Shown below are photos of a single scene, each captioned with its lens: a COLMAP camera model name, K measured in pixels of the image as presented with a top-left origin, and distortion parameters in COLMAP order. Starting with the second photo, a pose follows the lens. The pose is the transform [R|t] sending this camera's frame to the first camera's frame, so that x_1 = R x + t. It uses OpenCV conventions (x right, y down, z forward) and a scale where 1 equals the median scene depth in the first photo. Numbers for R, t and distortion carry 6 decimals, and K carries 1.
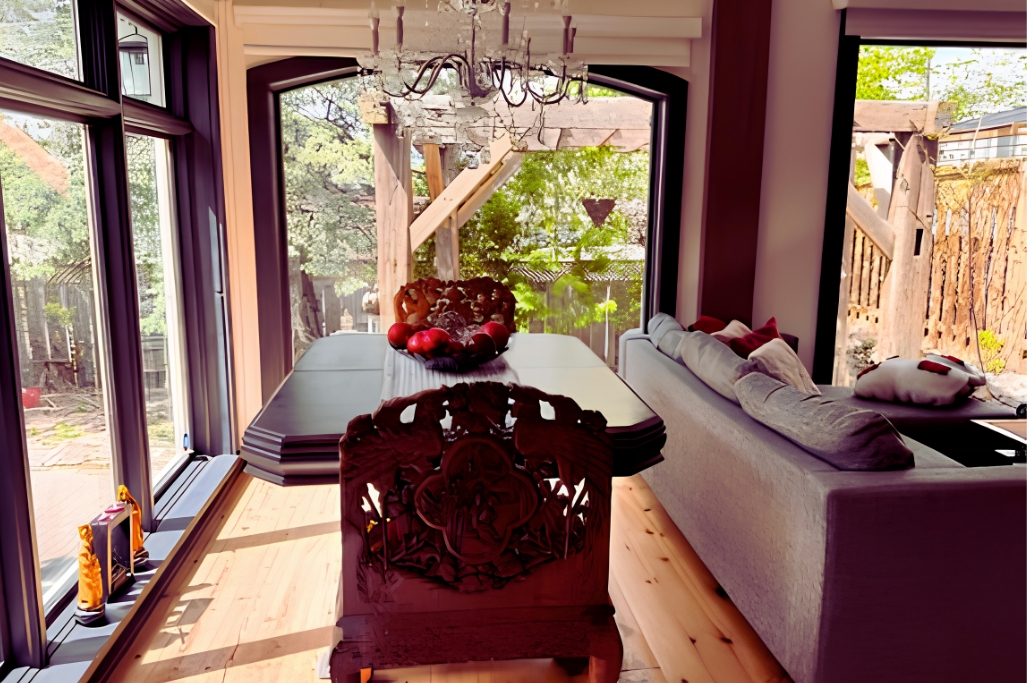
lens RADIAL K [[851.4, 0, 513.5], [0, 851.4, 349.1], [0, 0, 1]] dist [0.020453, 0.005741]
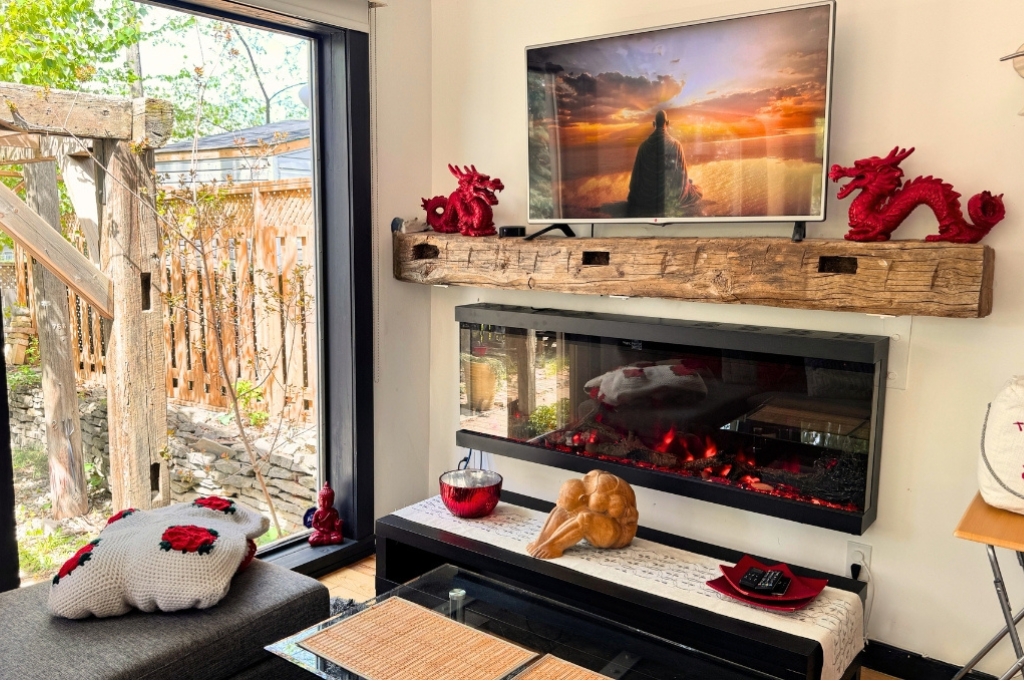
lens RADIAL K [[848.9, 0, 513.9], [0, 848.9, 341.2], [0, 0, 1]] dist [0.020453, 0.005741]
pose [[0.673023, -0.101043, 0.732687, 0.142696], [0.122329, 0.992188, 0.024462, -0.059977], [-0.729435, 0.073165, 0.680126, 0.271706]]
